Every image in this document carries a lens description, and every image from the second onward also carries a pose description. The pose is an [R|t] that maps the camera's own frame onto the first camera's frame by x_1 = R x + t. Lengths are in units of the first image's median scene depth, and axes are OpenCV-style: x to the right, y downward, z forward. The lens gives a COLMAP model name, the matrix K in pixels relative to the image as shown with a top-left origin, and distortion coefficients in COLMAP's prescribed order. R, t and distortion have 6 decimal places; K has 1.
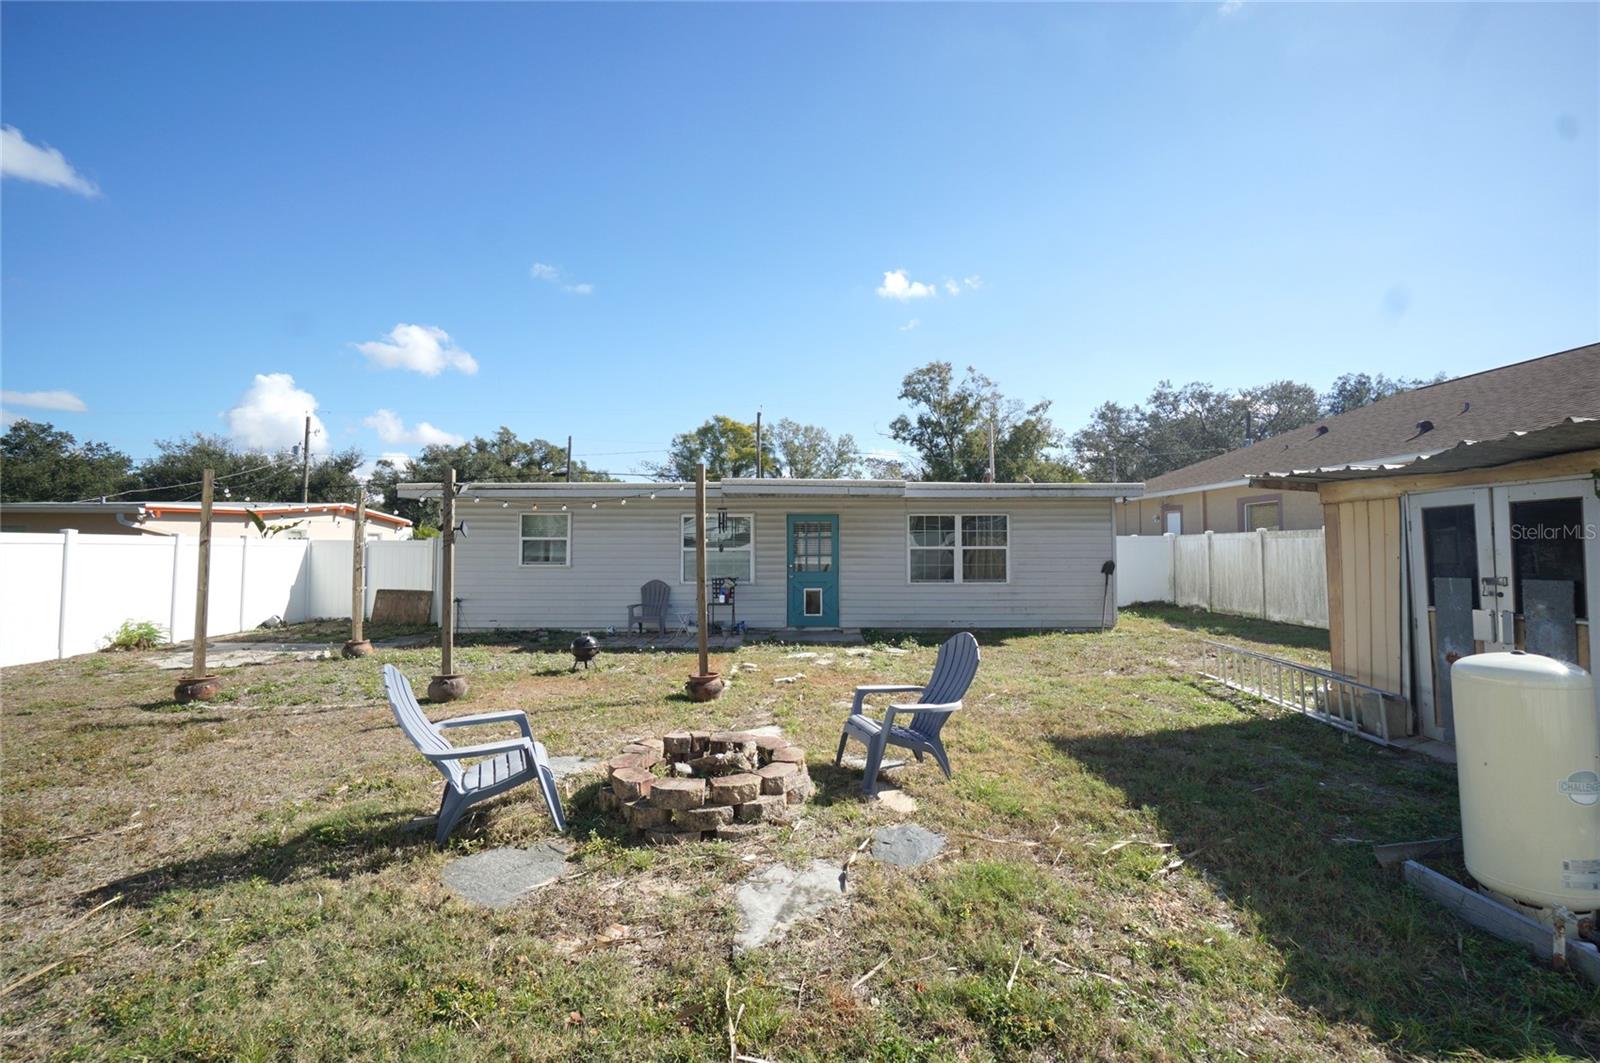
lens RADIAL K [[701.1, 0, 794.6], [0, 701.1, 522.4], [0, 0, 1]] dist [-0.011018, 0.005070]
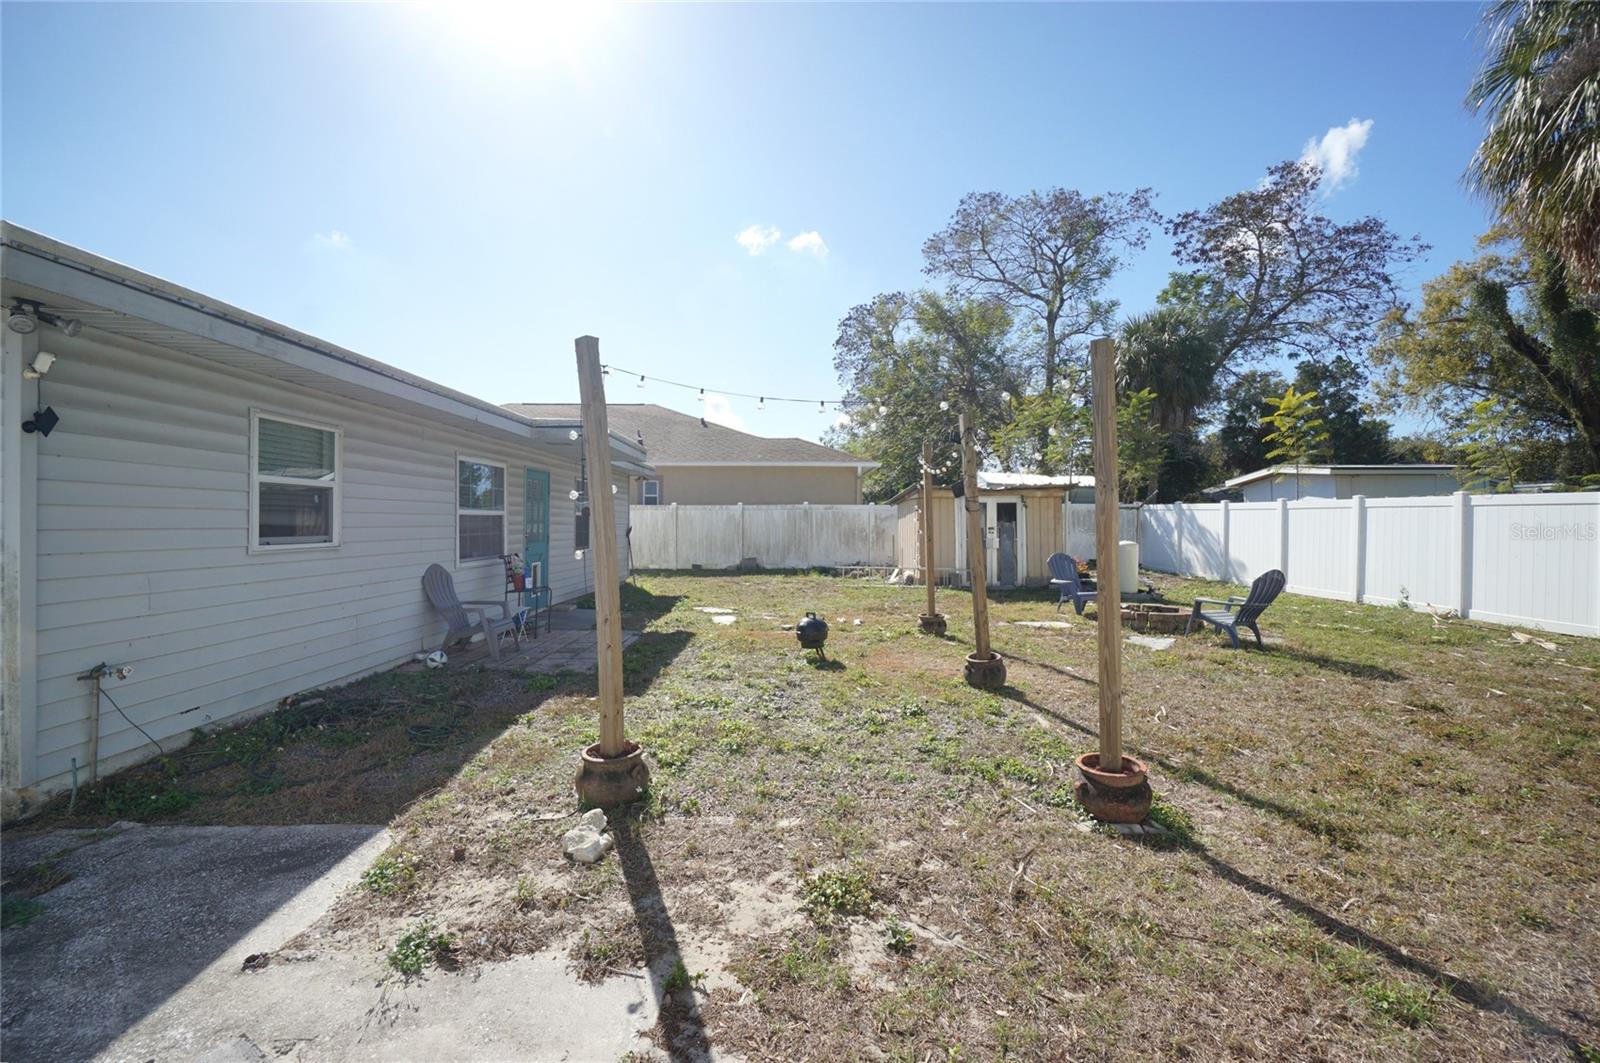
lens RADIAL K [[701.1, 0, 794.6], [0, 701.1, 522.4], [0, 0, 1]] dist [-0.011018, 0.005070]
pose [[0.002398, -0.001478, 0.999996, -0.777127], [-0.035000, 0.999386, 0.001561, 0.036439], [-0.999384, -0.035004, 0.002345, 0.703111]]
